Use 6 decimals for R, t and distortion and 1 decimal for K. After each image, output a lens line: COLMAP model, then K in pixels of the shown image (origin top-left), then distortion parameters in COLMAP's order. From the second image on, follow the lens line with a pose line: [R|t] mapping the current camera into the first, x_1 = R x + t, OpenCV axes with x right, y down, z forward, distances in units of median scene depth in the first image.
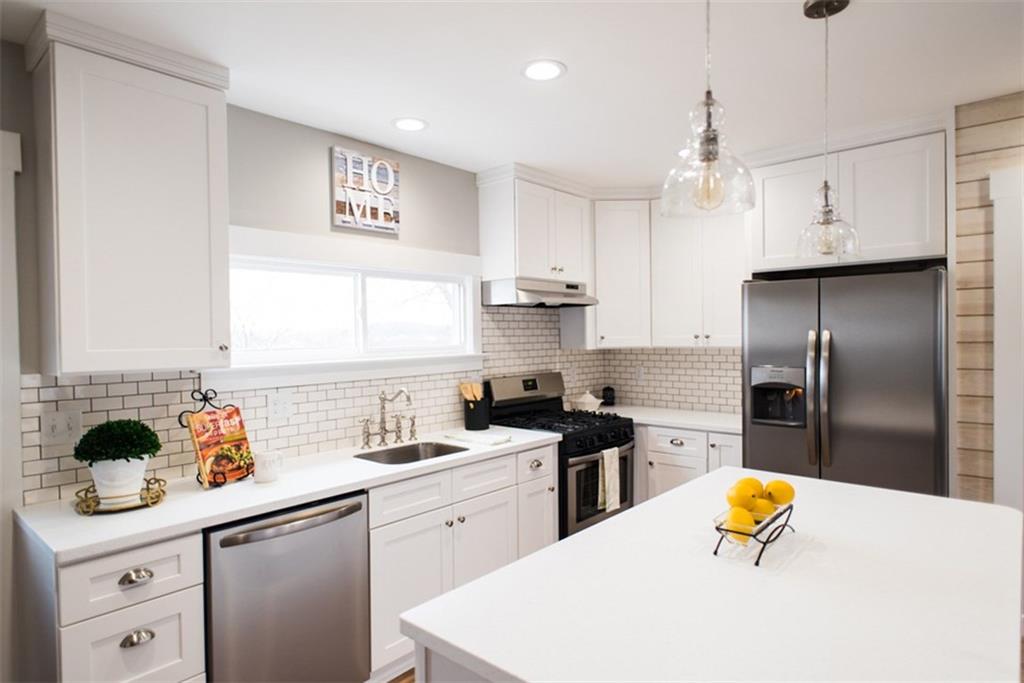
lens RADIAL K [[588.0, 0, 519.4], [0, 588.0, 337.7], [0, 0, 1]] dist [0.022595, -0.013524]
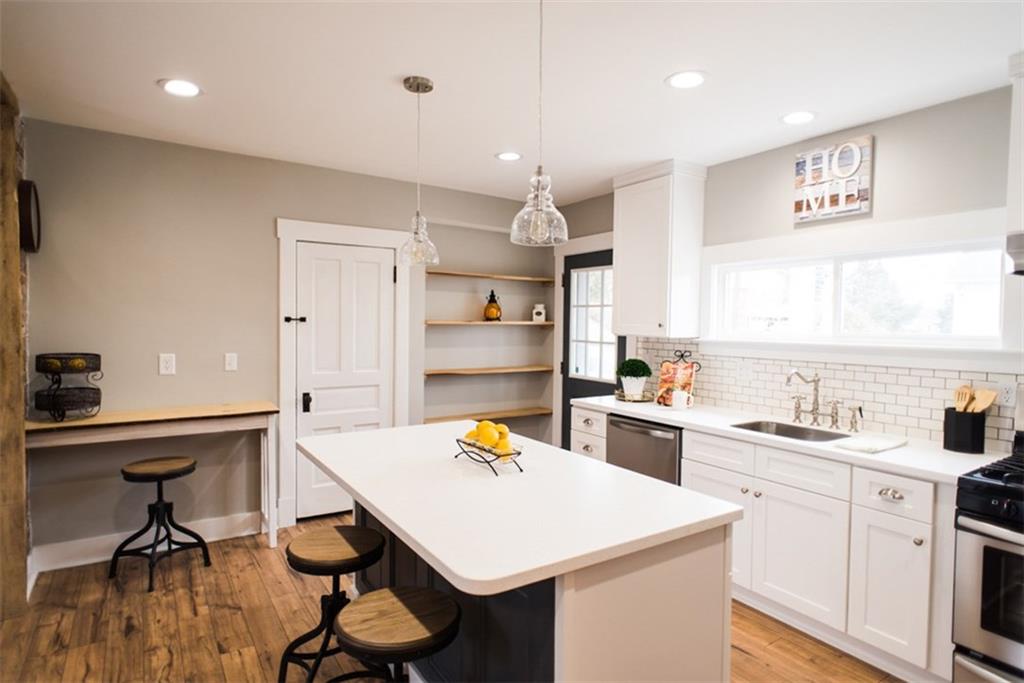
lens RADIAL K [[568.9, 0, 515.7], [0, 568.9, 340.3], [0, 0, 1]] dist [0.029566, -0.001070]
pose [[-0.278672, 0.044749, -0.959343, 0.884976], [-0.010803, 0.998705, 0.049723, -0.013043], [0.960326, 0.024220, -0.277827, 0.763825]]
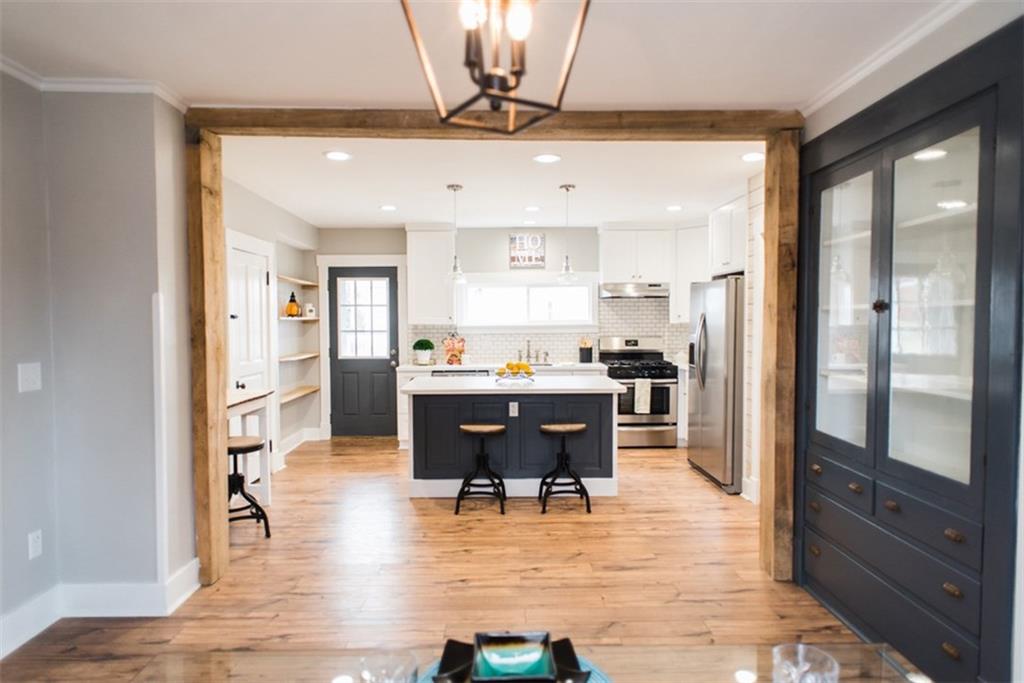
lens RADIAL K [[588.0, 0, 502.5], [0, 588.0, 341.2], [0, 0, 1]] dist [0.022595, -0.013524]
pose [[0.663531, 0.037990, -0.747184, 1.371962], [-0.007500, 0.998998, 0.044133, 0.001310], [0.748111, -0.023679, 0.663151, -0.562036]]
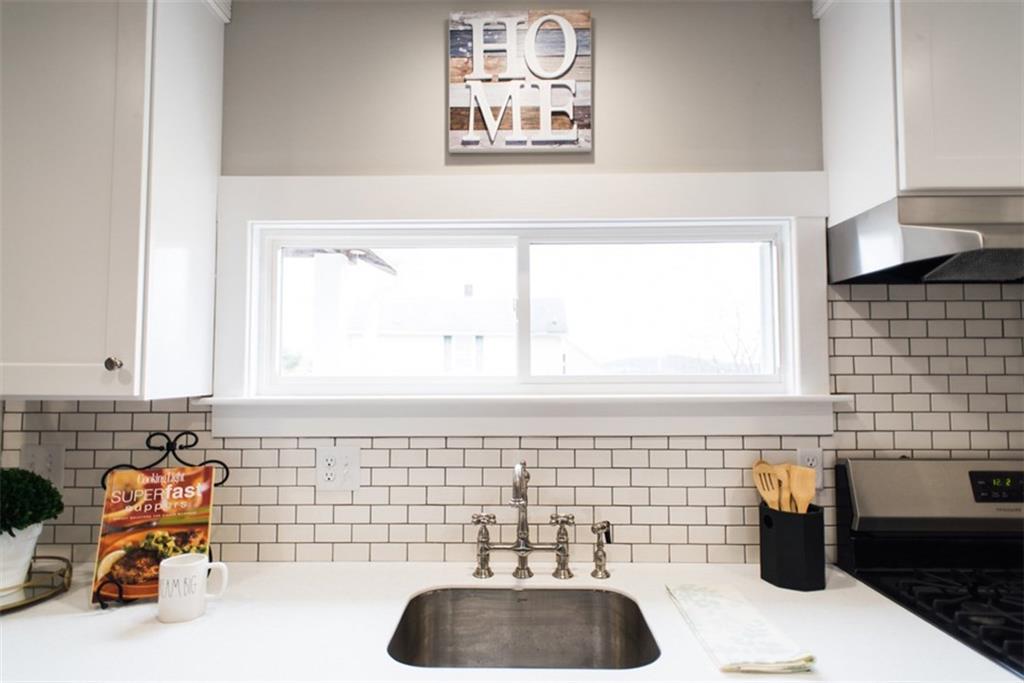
lens RADIAL K [[588.0, 0, 506.5], [0, 588.0, 337.5], [0, 0, 1]] dist [0.022595, -0.013524]
pose [[0.644918, -0.027632, -0.763752, 0.137429], [-0.012701, 0.998821, -0.046861, 0.009168], [0.764146, 0.039922, 0.643807, 0.663288]]
